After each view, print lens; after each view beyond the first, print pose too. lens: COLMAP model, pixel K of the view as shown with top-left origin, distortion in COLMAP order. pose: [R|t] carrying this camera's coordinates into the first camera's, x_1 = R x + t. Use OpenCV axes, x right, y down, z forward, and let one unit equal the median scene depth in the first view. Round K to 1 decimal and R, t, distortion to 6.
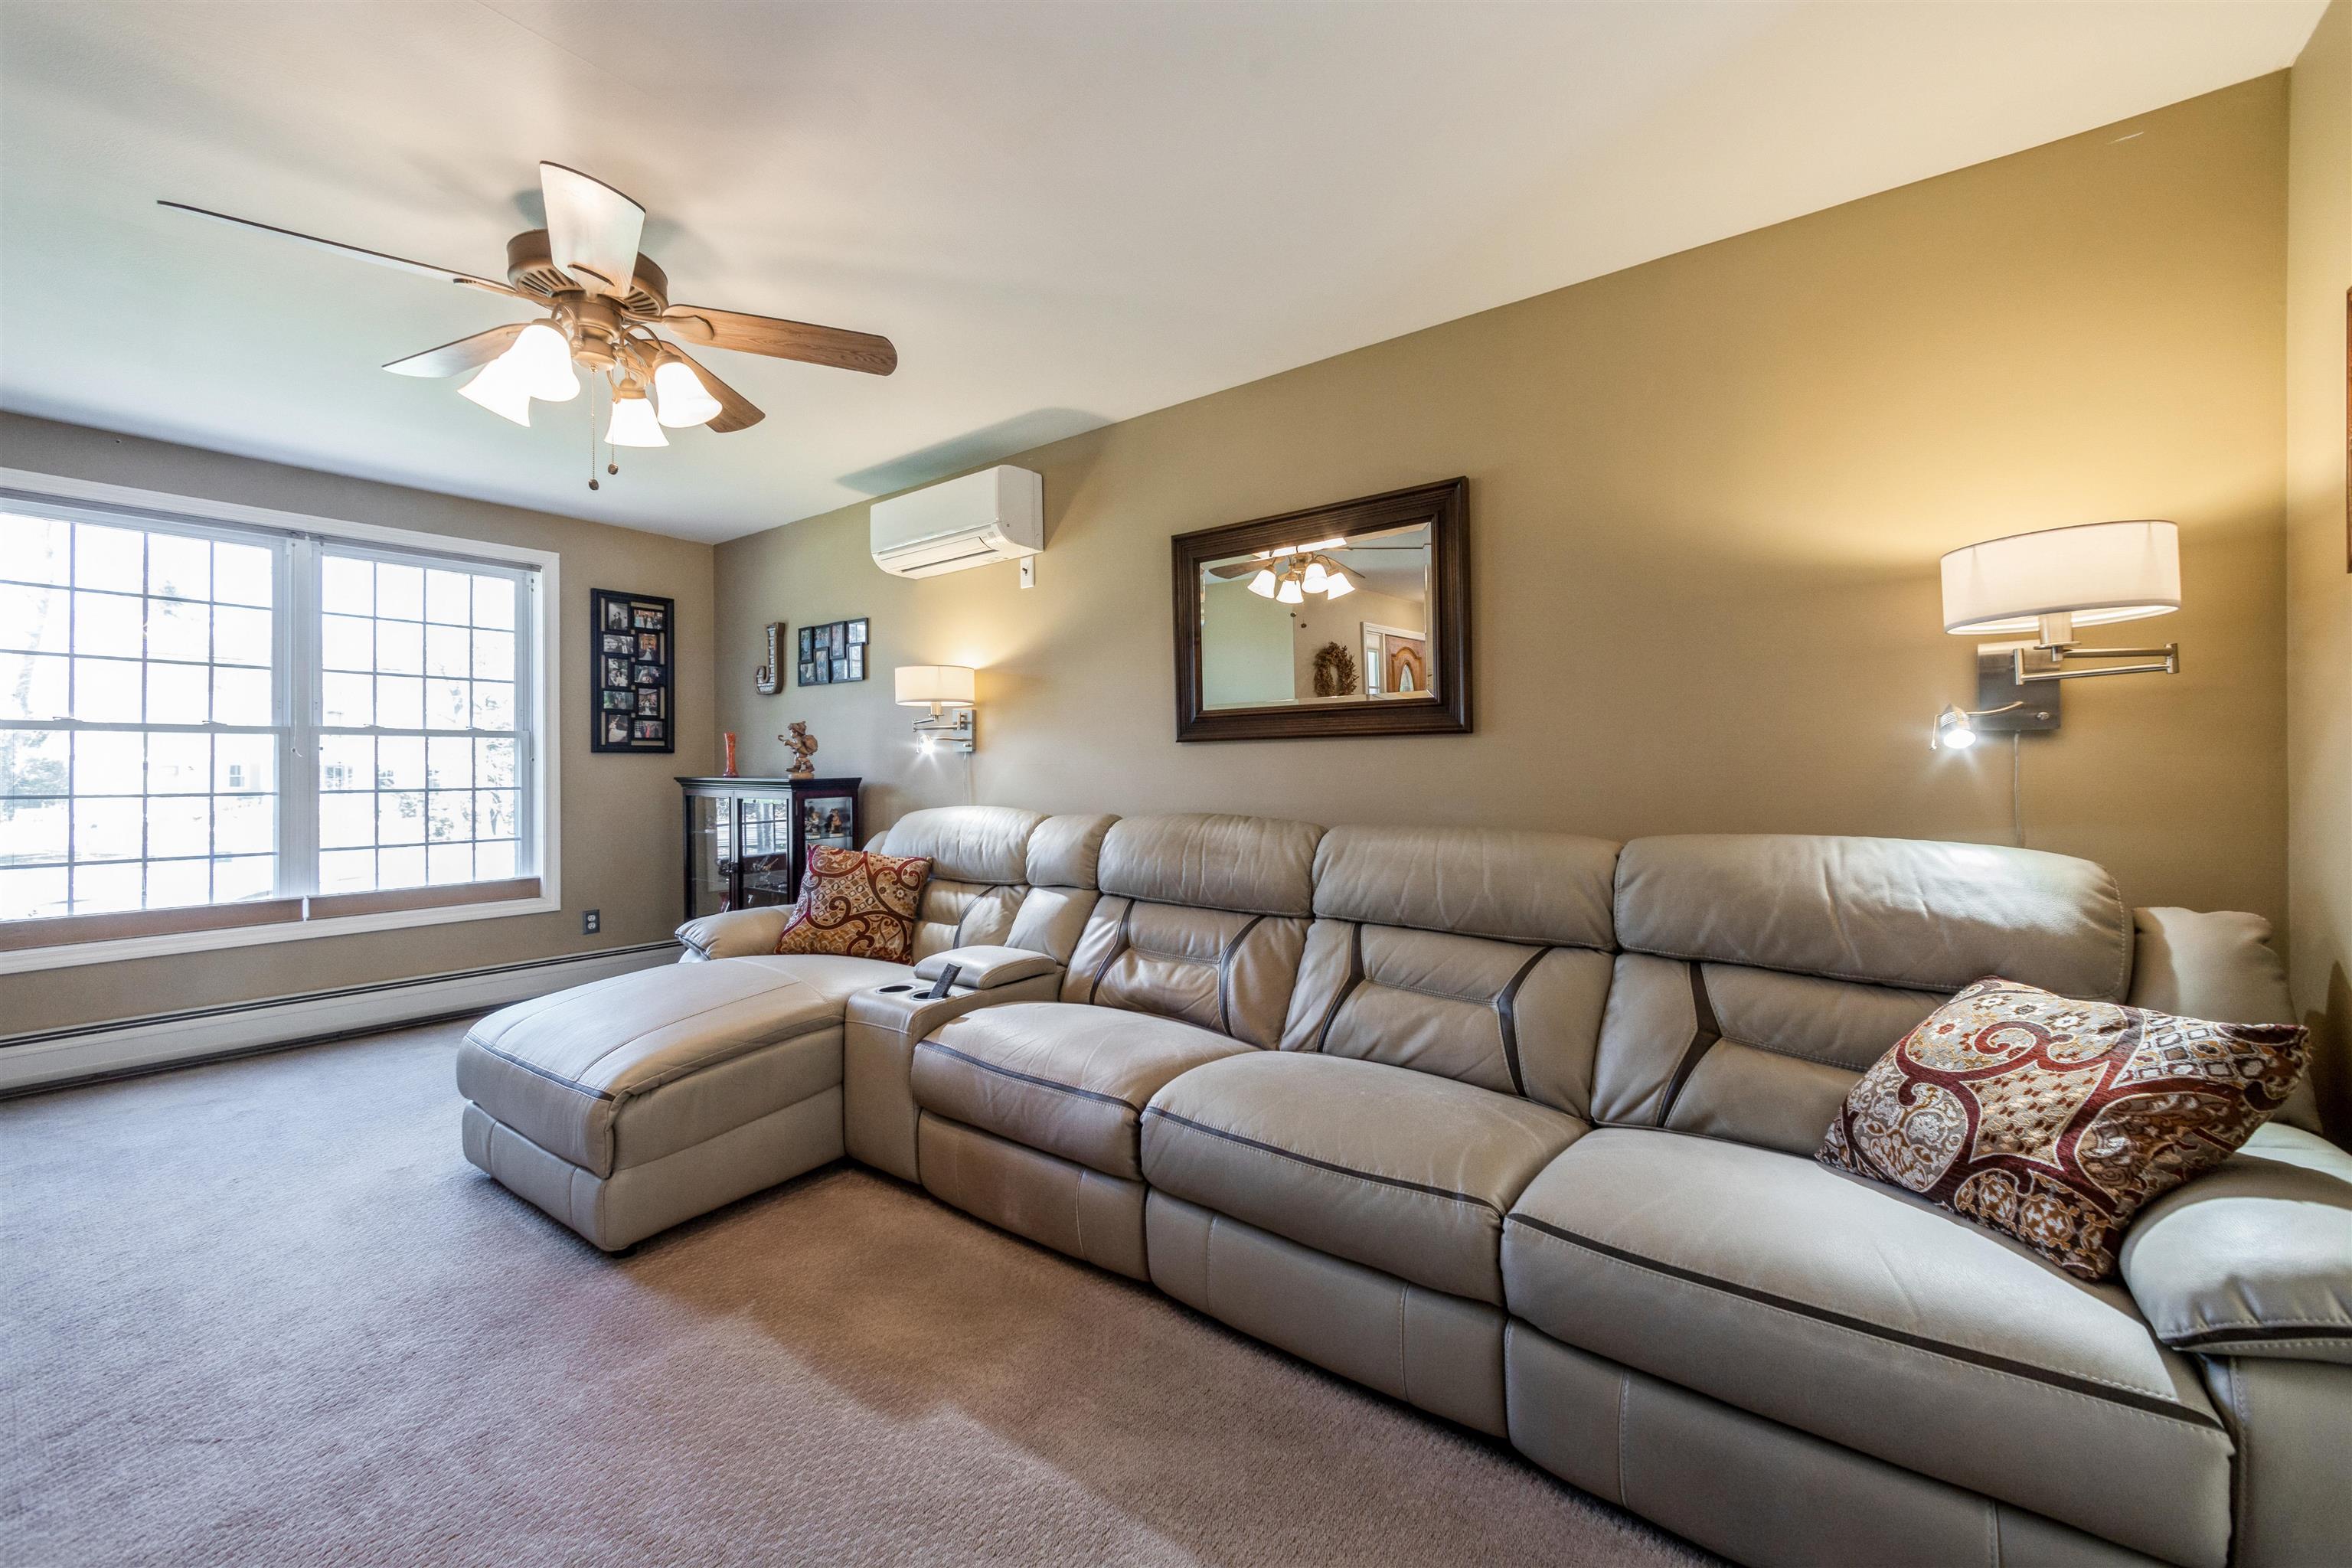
lens RADIAL K [[926.7, 0, 1171.0], [0, 926.7, 766.8], [0, 0, 1]] dist [0.007834, -0.001810]
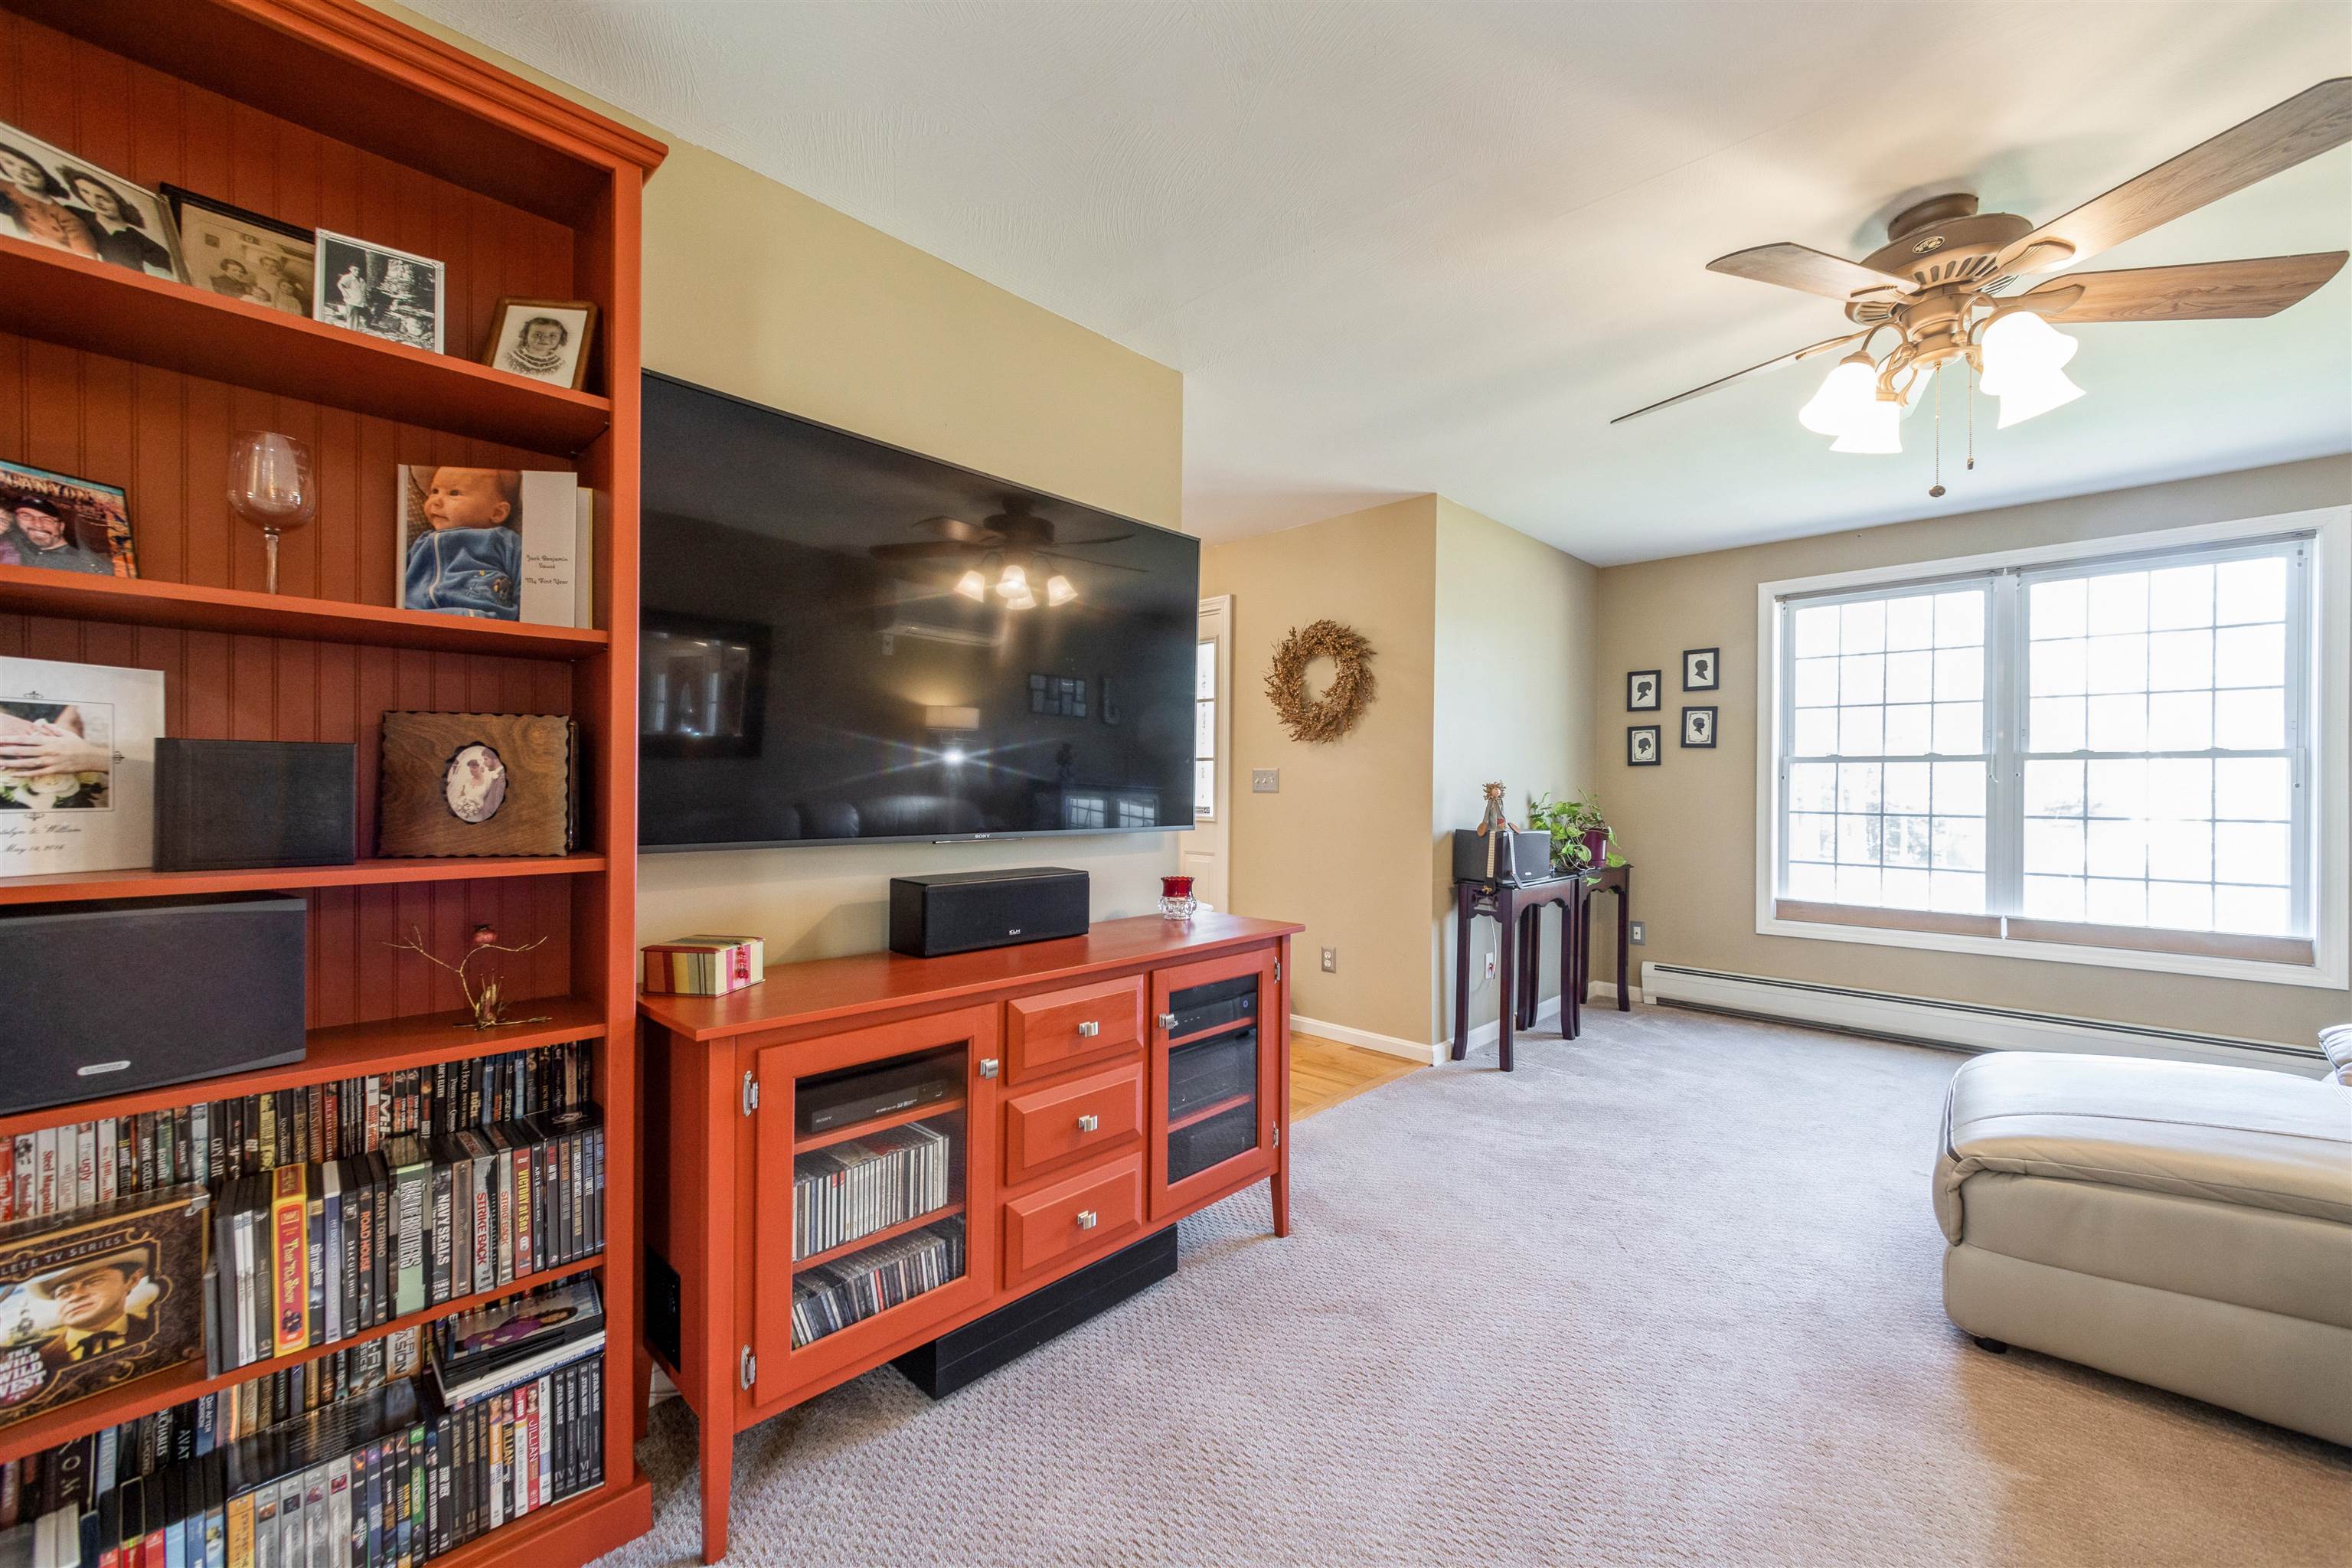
lens RADIAL K [[926.7, 0, 1180.8], [0, 926.7, 793.0], [0, 0, 1]] dist [0.007834, -0.001810]
pose [[-0.092245, 0.010418, -0.995682, 0.207263], [-0.008917, 0.999897, 0.011288, -0.002308], [0.995696, 0.009920, -0.092143, 0.181625]]
